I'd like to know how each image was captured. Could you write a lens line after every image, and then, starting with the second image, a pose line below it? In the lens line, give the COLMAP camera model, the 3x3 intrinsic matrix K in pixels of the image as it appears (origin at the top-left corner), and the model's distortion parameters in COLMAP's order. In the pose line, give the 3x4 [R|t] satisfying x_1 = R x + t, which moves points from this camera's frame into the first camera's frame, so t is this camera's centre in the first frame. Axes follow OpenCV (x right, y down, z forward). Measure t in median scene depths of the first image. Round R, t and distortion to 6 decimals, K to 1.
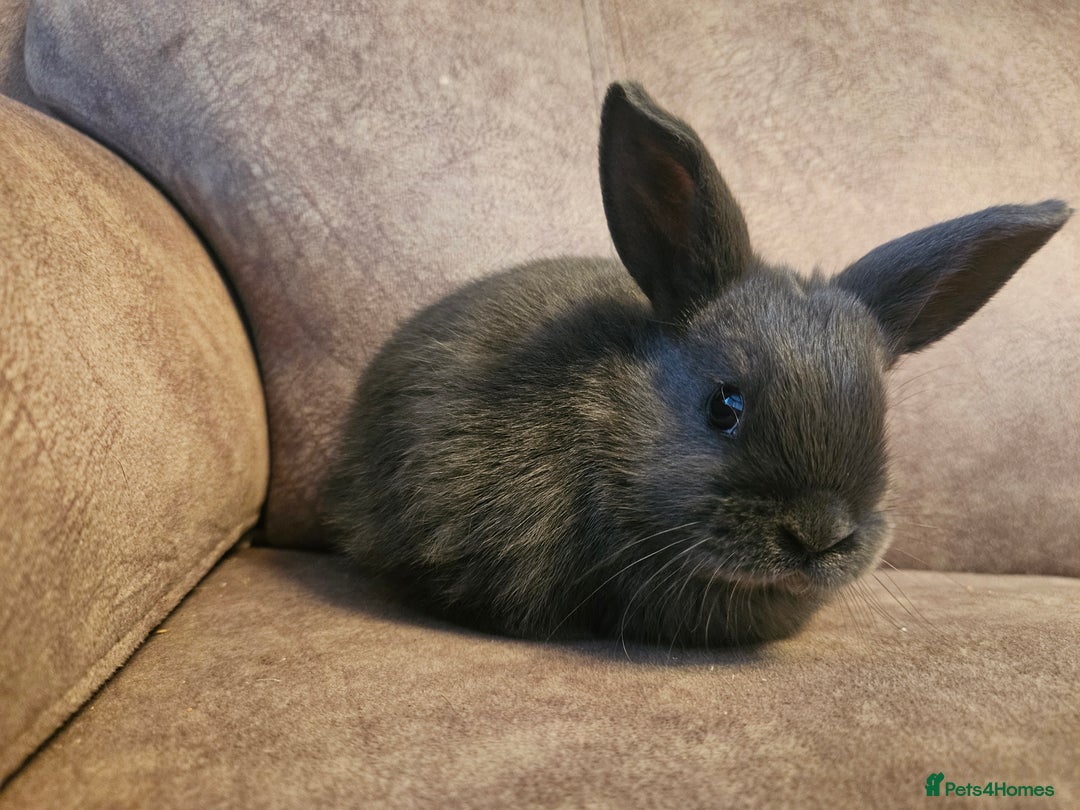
lens RADIAL K [[760.3, 0, 550.6], [0, 760.3, 424.1], [0, 0, 1]] dist [0.000332, -0.001700]
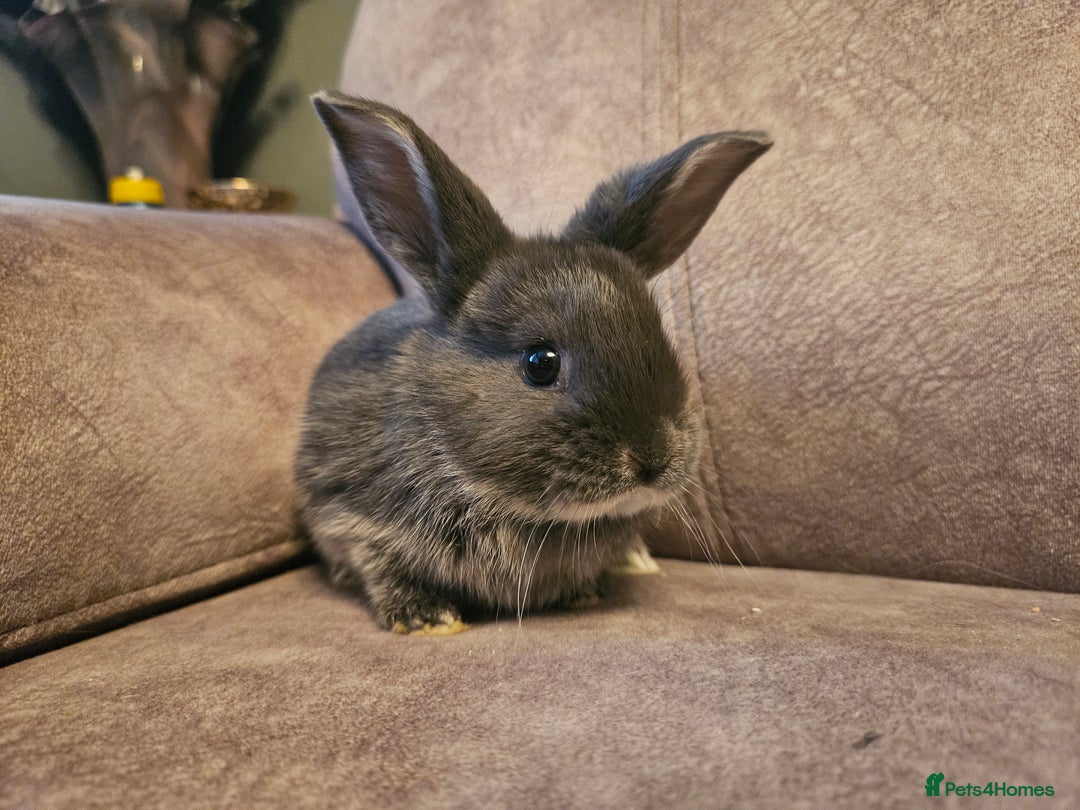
lens RADIAL K [[758.9, 0, 542.4], [0, 758.9, 401.8], [0, 0, 1]] dist [-0.008813, -0.012919]
pose [[0.789144, -0.055860, -0.611662, 0.604672], [0.037591, 0.998381, -0.042678, 0.019004], [0.613056, 0.010686, 0.789967, 0.098124]]
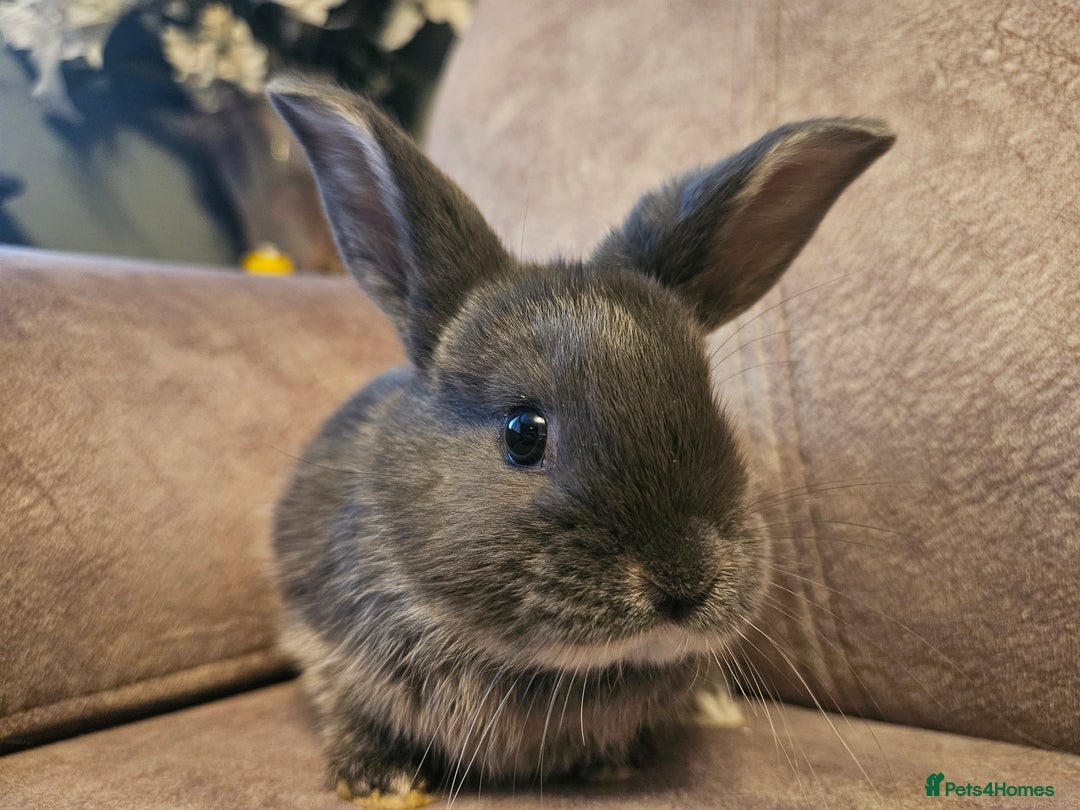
lens RADIAL K [[773.8, 0, 541.3], [0, 773.8, 404.6], [0, 0, 1]] dist [-0.027275, -0.008097]
pose [[0.654990, -0.112040, -0.747285, 0.562013], [0.000731, 0.989040, -0.147646, 0.011615], [0.755637, 0.096160, 0.647893, 0.330762]]
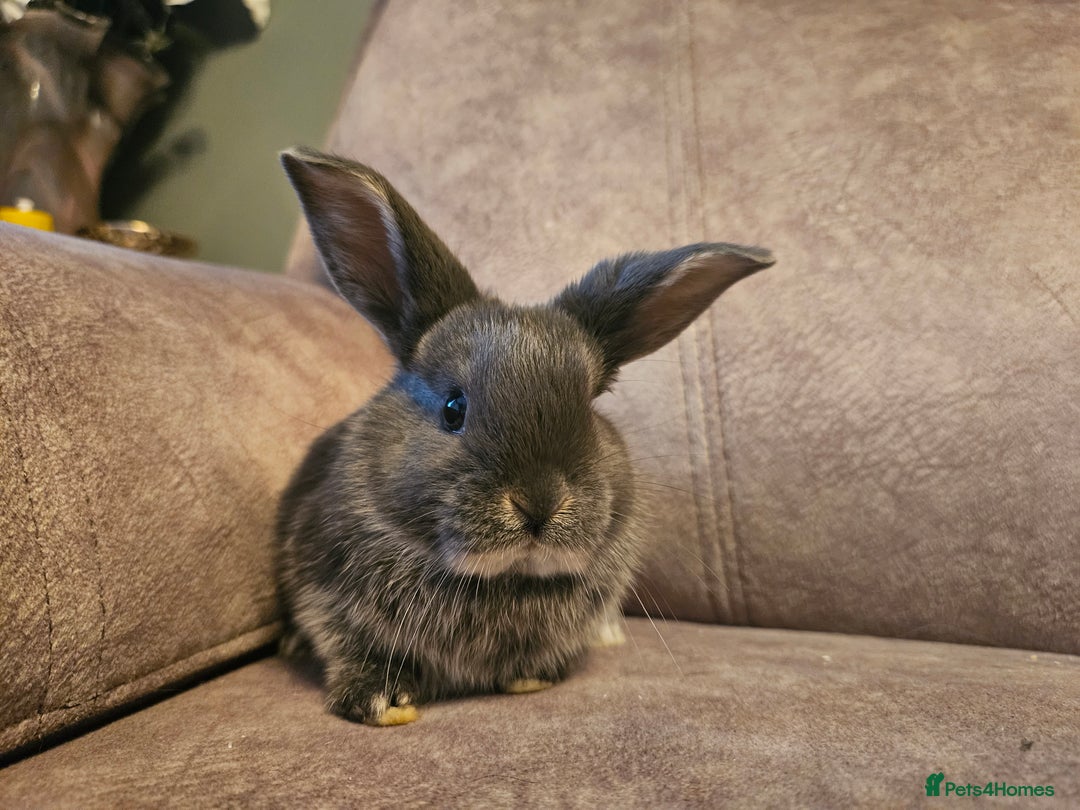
lens RADIAL K [[758.9, 0, 542.4], [0, 758.9, 401.8], [0, 0, 1]] dist [-0.008813, -0.012919]
pose [[0.898867, -0.058472, -0.434303, 0.403986], [0.001034, 0.991338, -0.131328, 0.020145], [0.438221, 0.117597, 0.891142, -0.127588]]
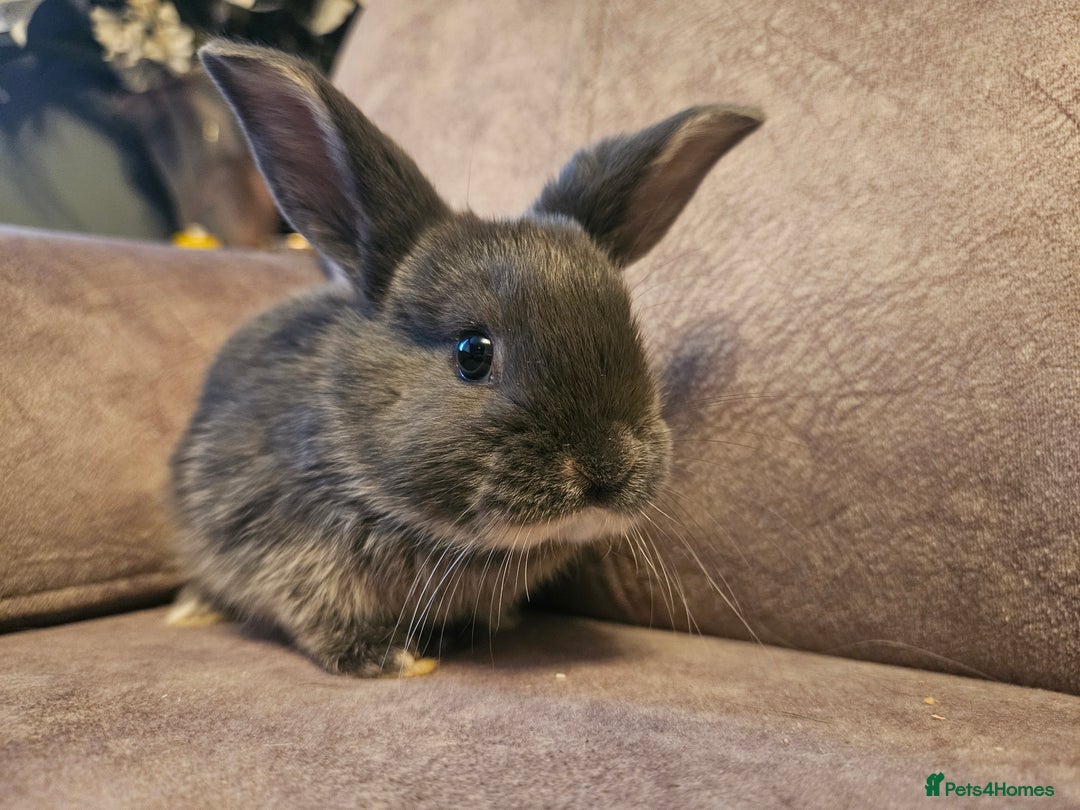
lens RADIAL K [[769.0, 0, 542.5], [0, 769.0, 410.8], [0, 0, 1]] dist [-0.022280, -0.001968]
pose [[0.696421, -0.095995, -0.711184, 0.741355], [0.005369, 0.991682, -0.128599, 0.079200], [0.717613, 0.085740, 0.691144, 0.376954]]
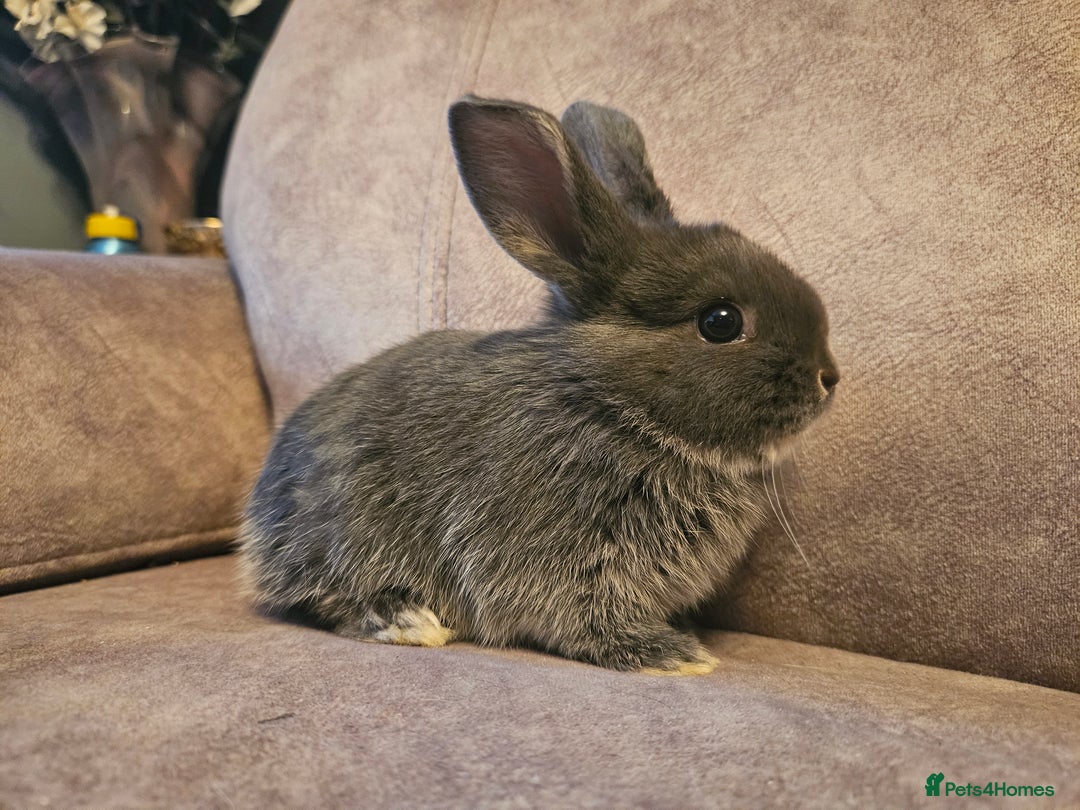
lens RADIAL K [[749.2, 0, 541.7], [0, 749.2, 404.2], [0, 0, 1]] dist [0.028010, -0.048079]
pose [[0.766917, -0.055350, -0.639355, 0.969523], [-0.005514, 0.995668, -0.092811, 0.030749], [0.641722, 0.074703, 0.763290, 0.272312]]
